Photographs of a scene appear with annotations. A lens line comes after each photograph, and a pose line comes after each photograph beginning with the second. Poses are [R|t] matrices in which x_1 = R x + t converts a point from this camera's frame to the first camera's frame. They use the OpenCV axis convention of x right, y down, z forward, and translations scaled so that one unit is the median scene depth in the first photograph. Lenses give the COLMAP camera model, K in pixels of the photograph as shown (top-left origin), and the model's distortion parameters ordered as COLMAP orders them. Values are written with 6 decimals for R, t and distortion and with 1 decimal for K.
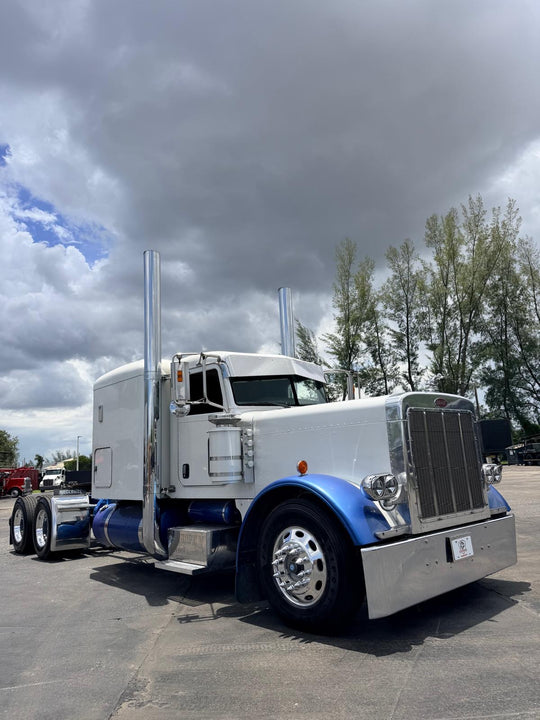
lens RADIAL K [[516.8, 0, 270.1], [0, 516.8, 362.3], [0, 0, 1]] dist [0.111443, -0.119220]
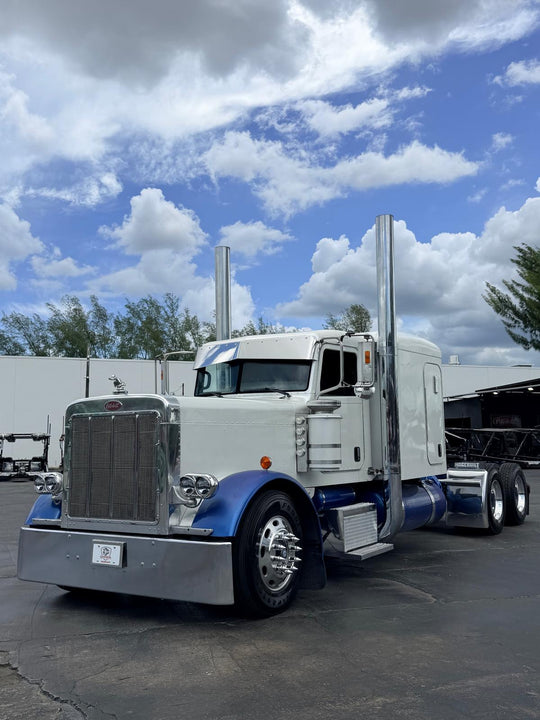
lens RADIAL K [[729.0, 0, 281.6], [0, 729.0, 347.6], [0, 0, 1]] dist [0.199482, 0.003533]
pose [[0.276187, -0.062602, -0.959063, 1.248624], [0.177655, 0.984006, -0.013069, 0.030745], [0.944542, -0.166773, 0.282891, 0.665632]]
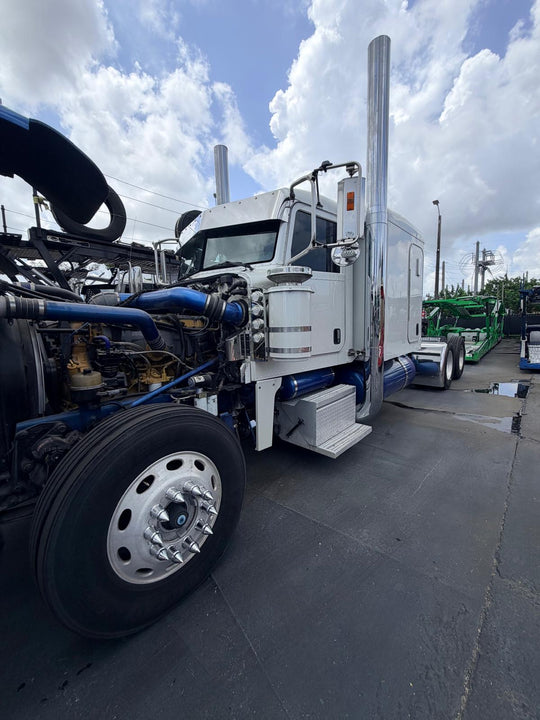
lens RADIAL K [[288.5, 0, 270.4], [0, 288.5, 364.0], [0, 0, 1]] dist [0.000193, -0.000042]
pose [[0.115645, 0.187825, -0.975371, 0.508942], [0.212712, 0.954496, 0.209025, 0.140774], [0.970247, -0.231646, 0.070430, 0.968837]]
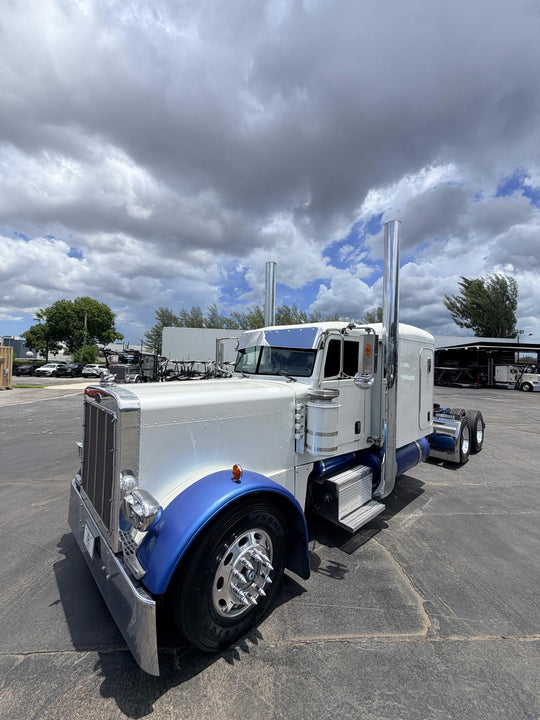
lens RADIAL K [[284.1, 0, 269.3], [0, 284.1, 354.6], [0, 0, 1]] dist [0.000013, 0.004049]
pose [[0.018479, 0.040383, -0.999013, 0.631208], [0.163653, 0.985586, 0.042868, 0.016586], [0.986345, -0.164284, 0.011604, 0.955779]]
